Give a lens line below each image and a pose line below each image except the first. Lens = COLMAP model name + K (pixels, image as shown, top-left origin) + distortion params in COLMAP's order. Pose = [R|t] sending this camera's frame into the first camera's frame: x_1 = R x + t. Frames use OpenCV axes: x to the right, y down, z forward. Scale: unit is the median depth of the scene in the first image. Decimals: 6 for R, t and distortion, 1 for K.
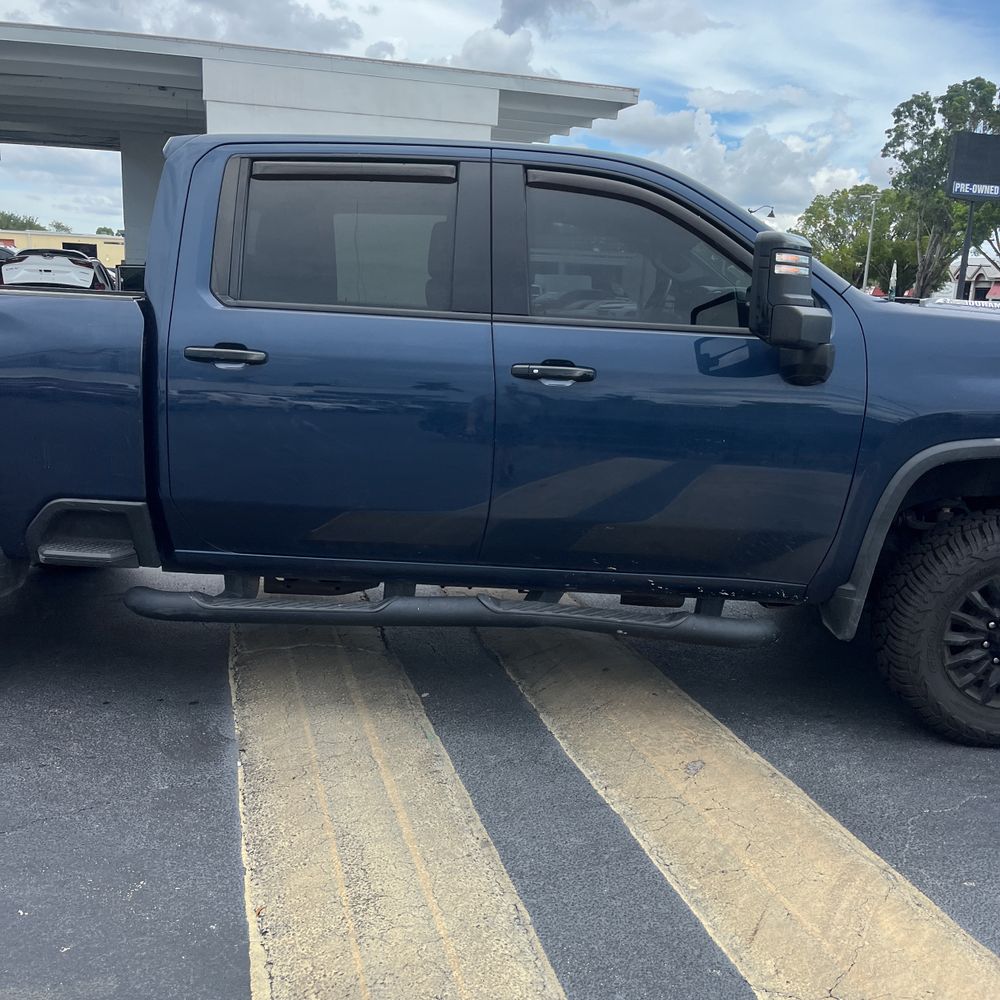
lens RADIAL K [[1017.3, 0, 491.3], [0, 1017.3, 513.5], [0, 0, 1]] dist [0.020039, 0.000000]
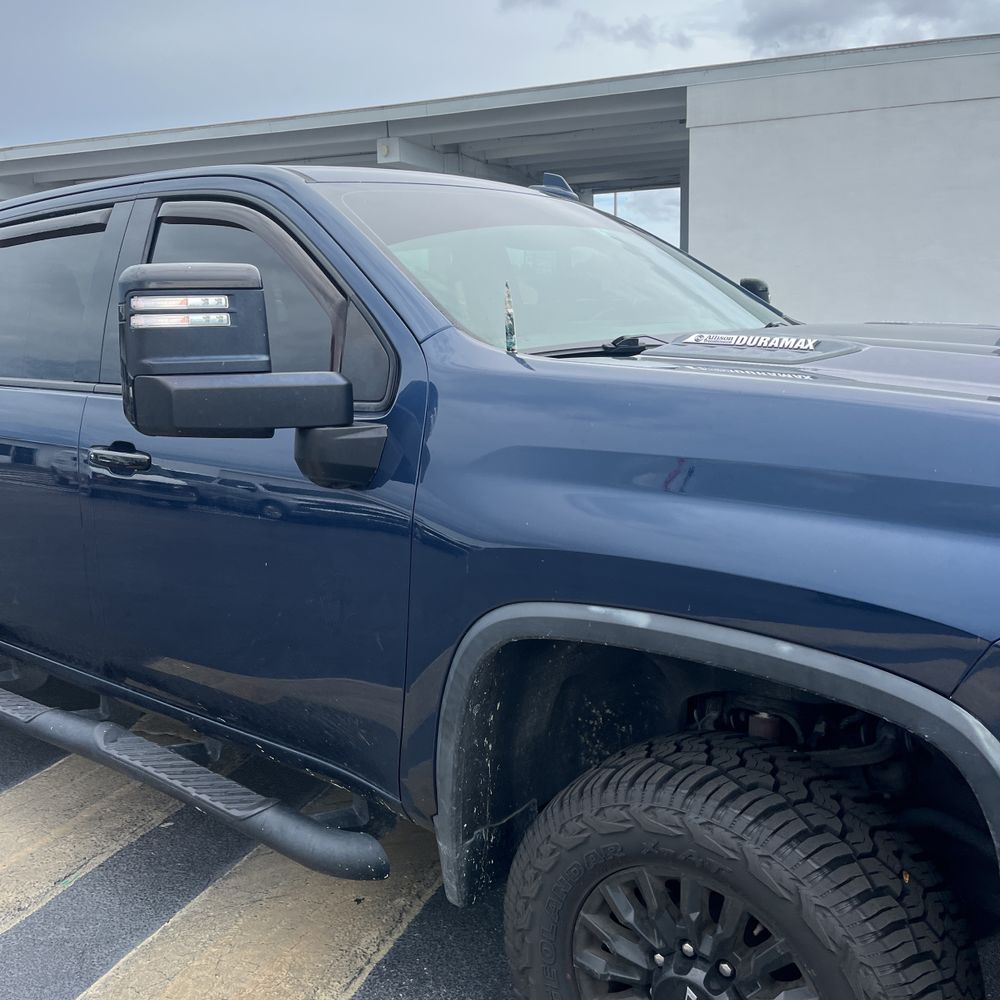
lens RADIAL K [[1017.3, 0, 489.0], [0, 1017.3, 497.8], [0, 0, 1]] dist [0.020039, 0.000000]
pose [[0.796254, 0.046952, -0.603138, 0.717939], [-0.067556, 0.997649, -0.011523, -0.112446], [0.601179, 0.049921, 0.797554, 0.517654]]
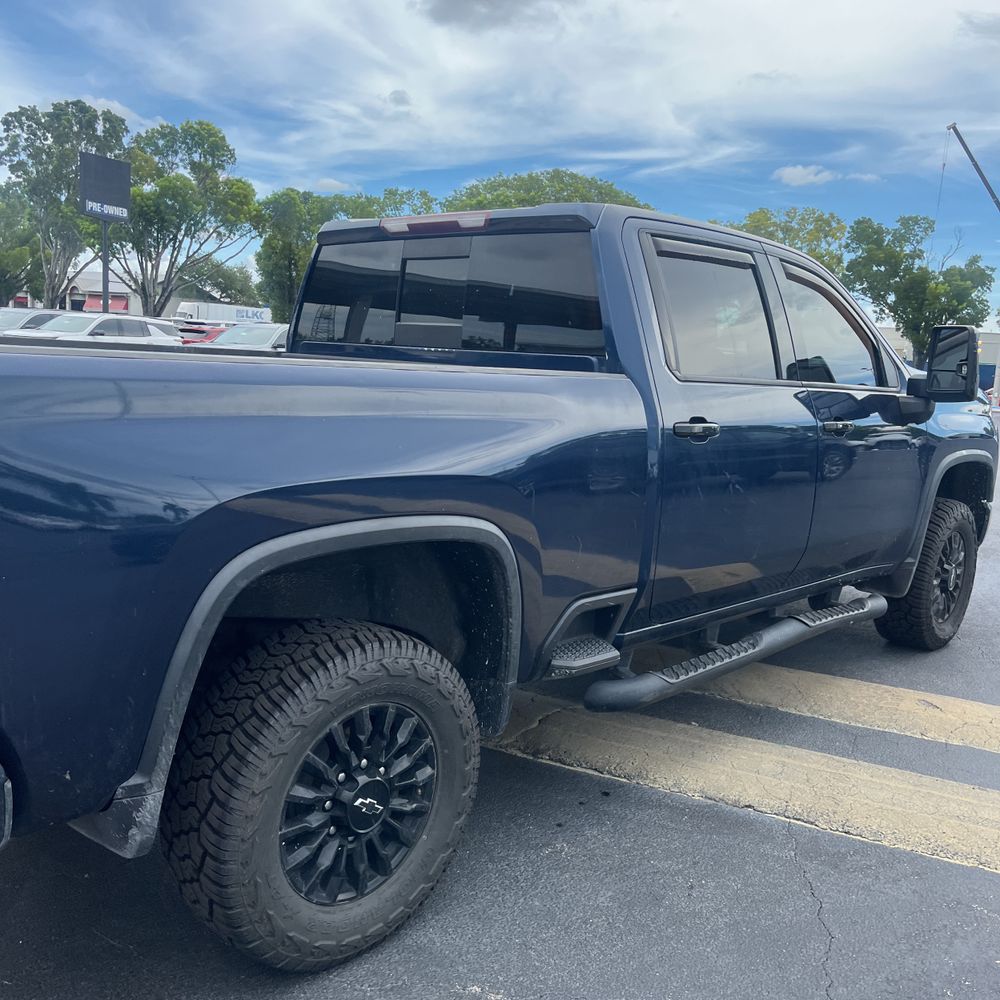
lens RADIAL K [[1017.3, 0, 499.8], [0, 1017.3, 486.8], [0, 0, 1]] dist [0.020039, 0.000000]
pose [[0.655652, -0.102140, 0.748123, -1.090273], [0.127296, 0.991579, 0.023817, -0.138657], [-0.744255, 0.079617, 0.663133, 0.448974]]
